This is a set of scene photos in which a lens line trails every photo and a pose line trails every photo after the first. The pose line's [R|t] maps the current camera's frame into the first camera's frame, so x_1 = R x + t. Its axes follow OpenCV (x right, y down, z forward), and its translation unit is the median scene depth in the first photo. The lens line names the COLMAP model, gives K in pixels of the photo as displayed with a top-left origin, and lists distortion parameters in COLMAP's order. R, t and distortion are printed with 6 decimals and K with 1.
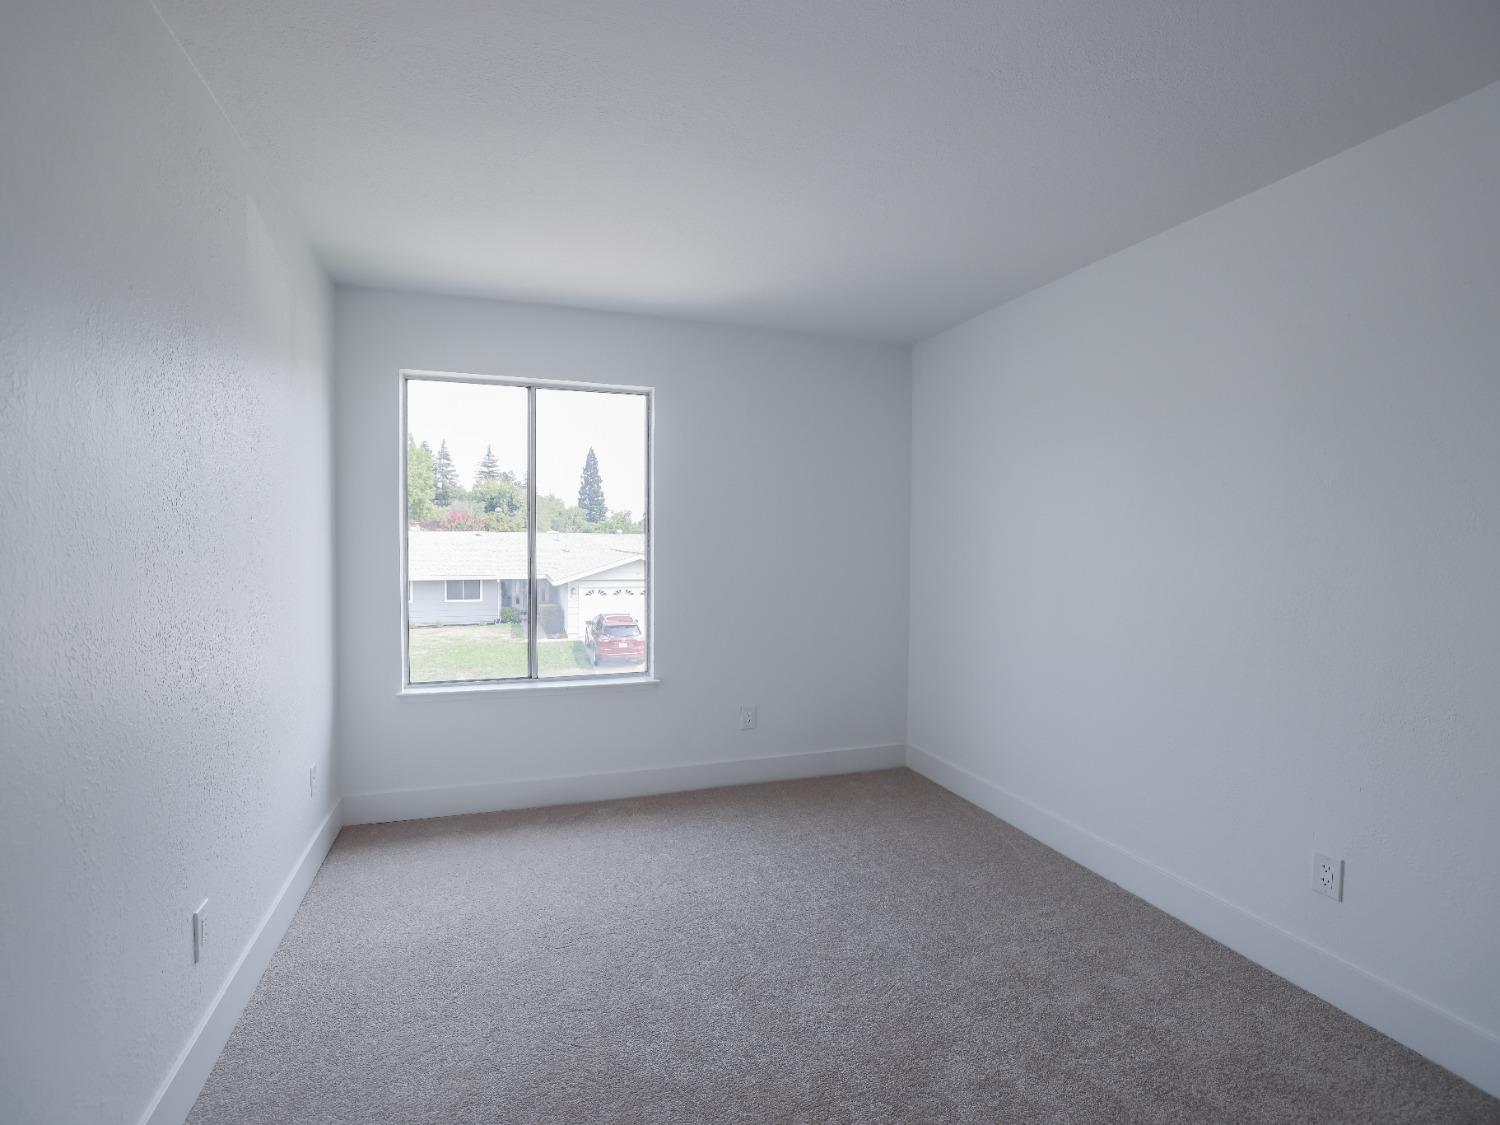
lens RADIAL K [[710.9, 0, 743.7], [0, 710.9, 557.8], [0, 0, 1]] dist [-0.050565, 0.015573]
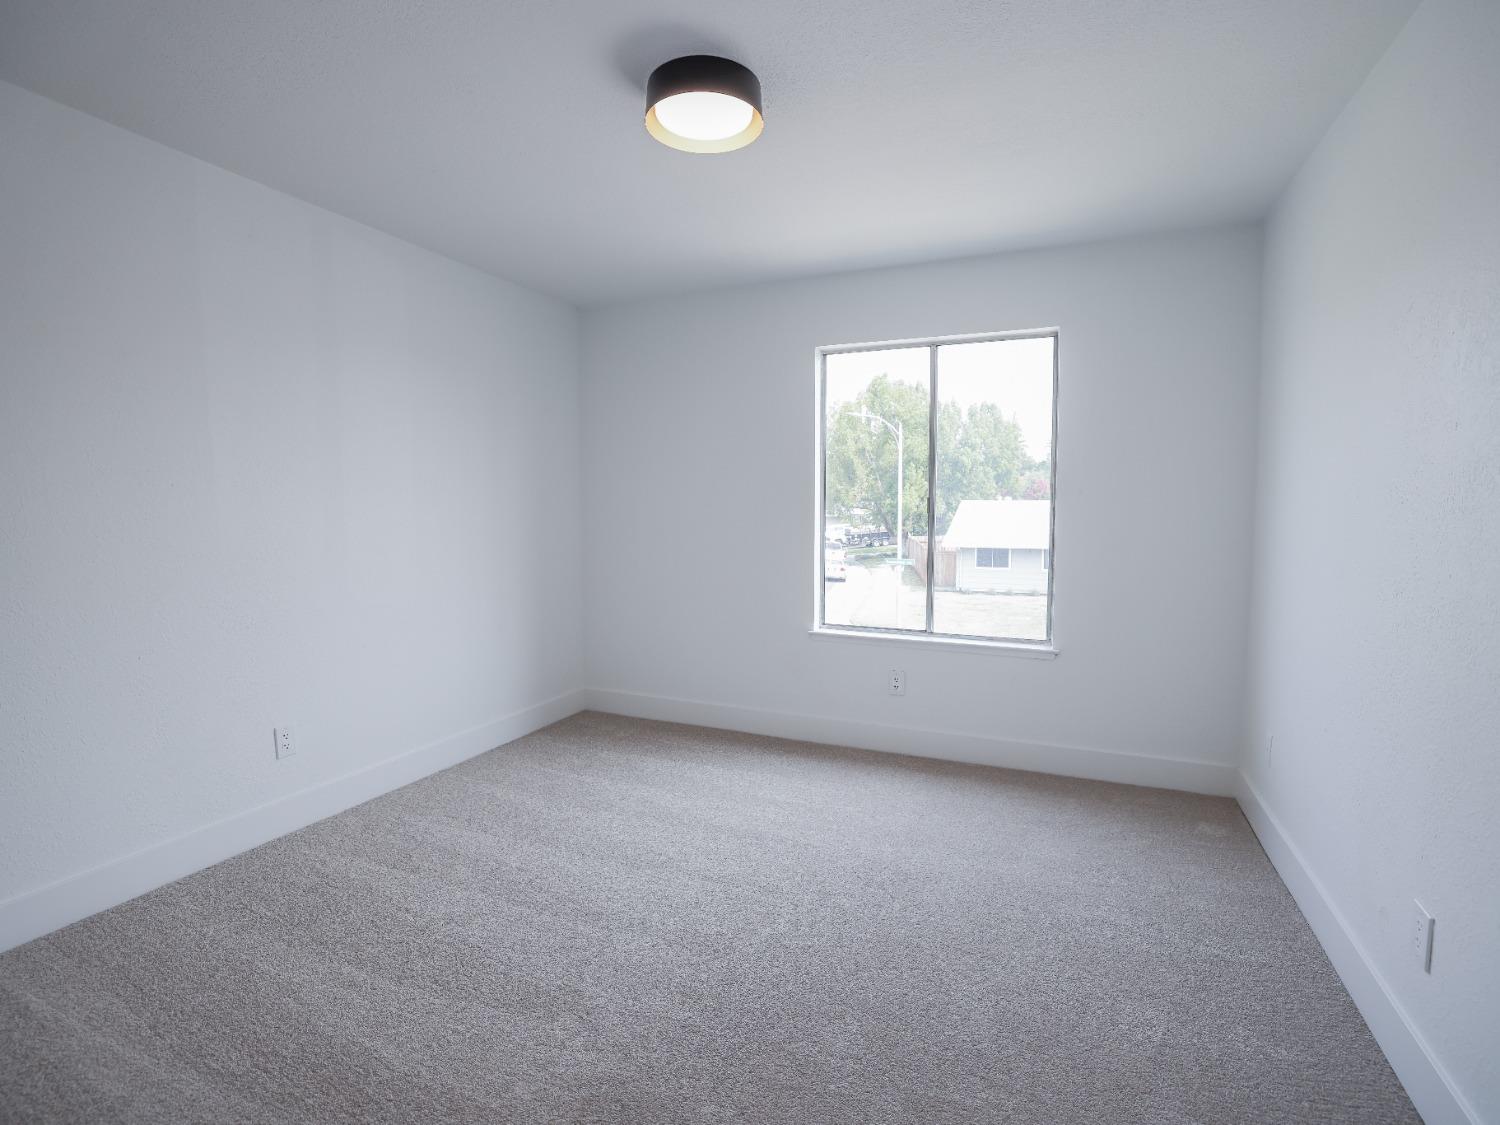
lens RADIAL K [[710.9, 0, 743.7], [0, 710.9, 557.8], [0, 0, 1]] dist [-0.050565, 0.015573]
pose [[0.729026, 0.049826, -0.682670, 0.205146], [-0.009800, 0.998005, 0.062376, 0.000835], [0.684415, -0.038783, 0.728060, 0.068608]]
